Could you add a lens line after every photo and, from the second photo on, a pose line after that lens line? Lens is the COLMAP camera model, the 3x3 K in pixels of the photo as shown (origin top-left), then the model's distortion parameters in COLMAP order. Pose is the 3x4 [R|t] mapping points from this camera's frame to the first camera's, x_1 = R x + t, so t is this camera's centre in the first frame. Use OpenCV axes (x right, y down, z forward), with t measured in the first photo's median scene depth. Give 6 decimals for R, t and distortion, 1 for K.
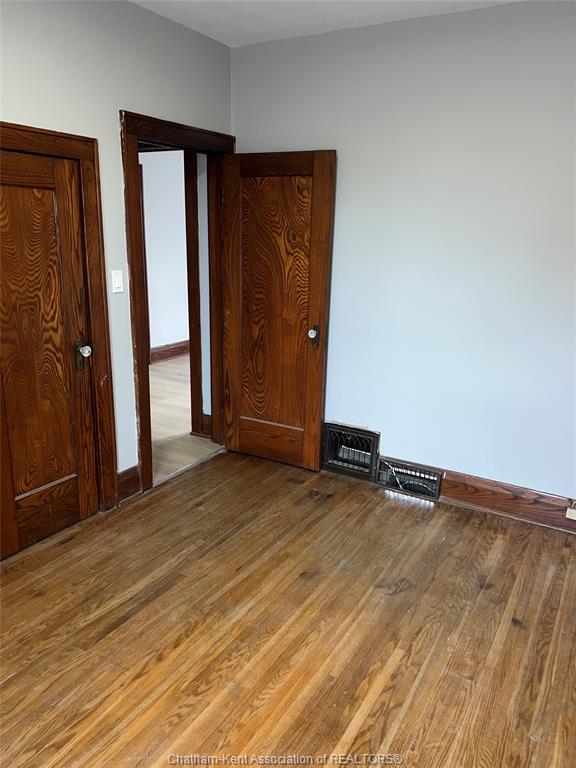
lens RADIAL K [[572.1, 0, 288.0], [0, 572.1, 384.0], [0, 0, 1]] dist [0.097661, -0.118853]
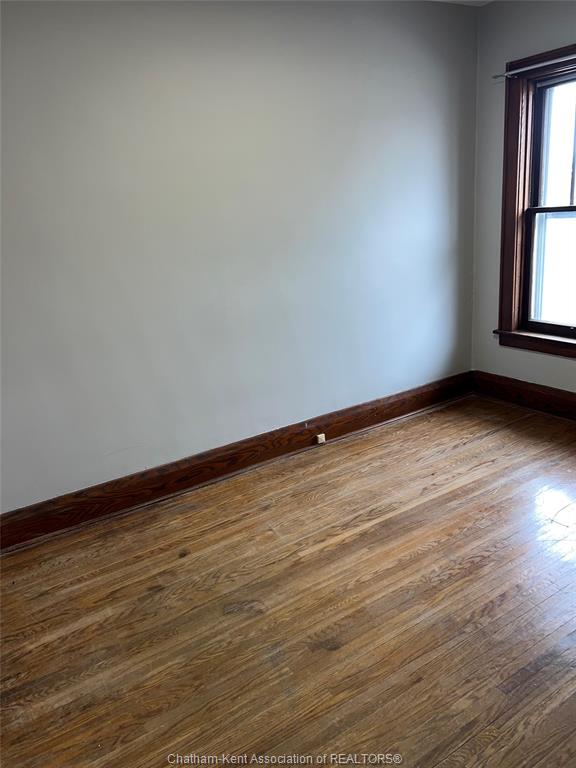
lens RADIAL K [[572.1, 0, 288.0], [0, 572.1, 384.0], [0, 0, 1]] dist [0.097661, -0.118853]
pose [[-0.890453, -0.089738, 0.446139, -0.268514], [0.171382, 0.842057, 0.511437, -0.424996], [-0.421570, 0.531871, -0.734433, 1.645332]]
